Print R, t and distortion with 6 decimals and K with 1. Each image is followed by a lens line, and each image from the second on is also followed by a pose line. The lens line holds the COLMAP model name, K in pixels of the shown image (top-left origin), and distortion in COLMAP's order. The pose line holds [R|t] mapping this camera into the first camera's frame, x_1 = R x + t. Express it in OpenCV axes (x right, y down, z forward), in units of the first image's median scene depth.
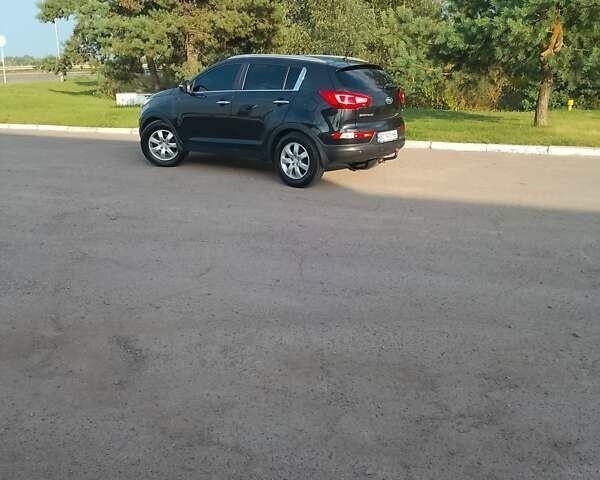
lens RADIAL K [[585.7, 0, 308.4], [0, 585.7, 243.9], [0, 0, 1]] dist [0.089922, -0.161789]
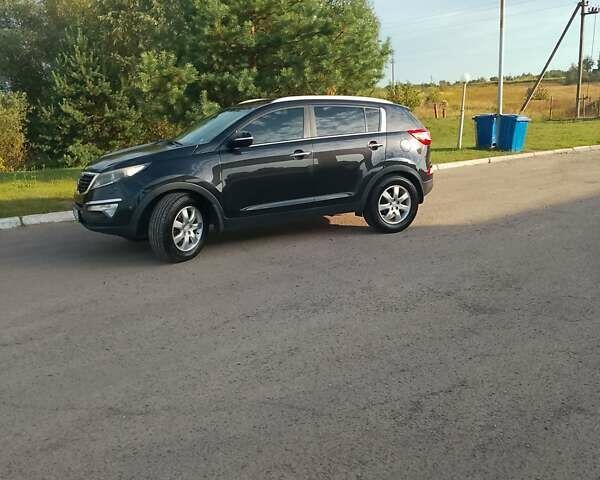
lens RADIAL K [[585.7, 0, 308.4], [0, 585.7, 243.9], [0, 0, 1]] dist [0.089922, -0.161789]
pose [[0.463113, -0.209600, 0.861158, -0.896710], [0.291029, 0.953721, 0.075619, -0.190668], [-0.837155, 0.215602, 0.502681, 0.651770]]
